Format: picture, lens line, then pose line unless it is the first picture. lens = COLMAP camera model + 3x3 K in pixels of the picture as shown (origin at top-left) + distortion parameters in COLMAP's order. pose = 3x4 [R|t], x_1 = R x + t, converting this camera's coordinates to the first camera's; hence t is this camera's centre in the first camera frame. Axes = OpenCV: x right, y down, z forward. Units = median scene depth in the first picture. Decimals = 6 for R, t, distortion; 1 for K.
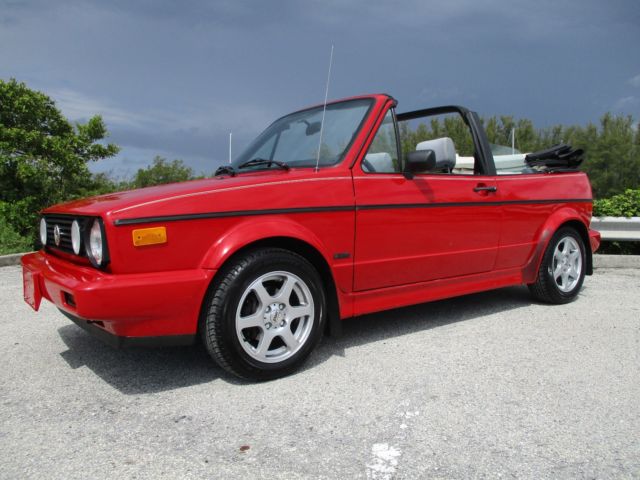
lens RADIAL K [[541.6, 0, 320.0], [0, 541.6, 240.0], [0, 0, 1]] dist [-0.030188, 0.007268]
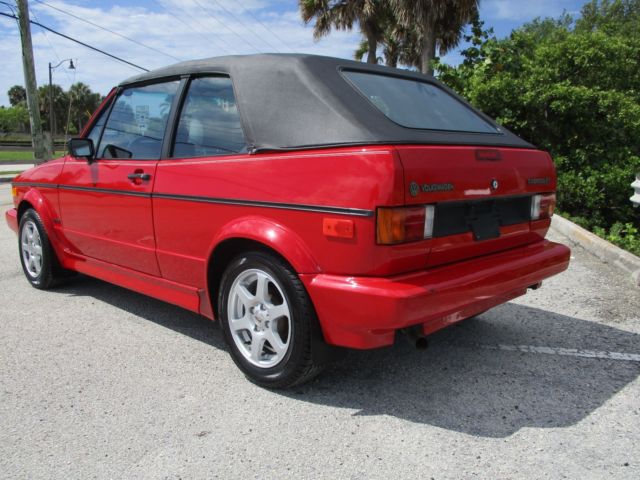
lens RADIAL K [[581.4, 0, 320.0], [0, 581.4, 240.0], [0, 0, 1]] dist [-0.017844, 0.001966]
pose [[0.147892, 0.163648, -0.975370, 1.401803], [-0.080787, 0.984918, 0.153000, -0.179047], [0.985698, 0.056170, 0.158882, 1.284983]]
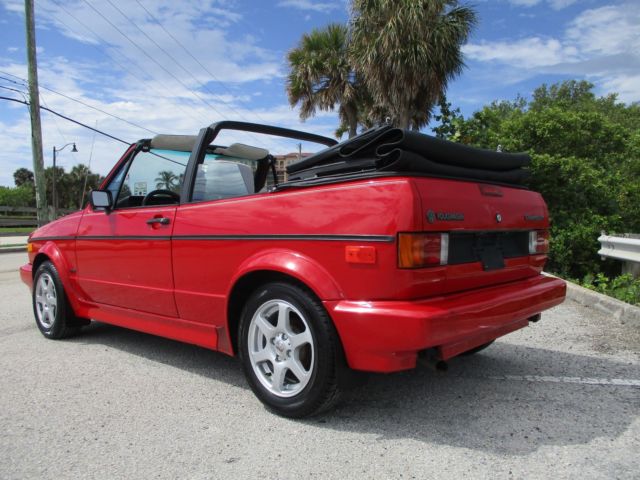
lens RADIAL K [[541.6, 0, 320.0], [0, 541.6, 240.0], [0, 0, 1]] dist [-0.030188, 0.007268]
pose [[0.180127, 0.040871, -0.982794, 1.381423], [-0.065765, 0.997401, 0.029425, -0.121803], [0.981442, 0.059334, 0.182346, 1.241064]]
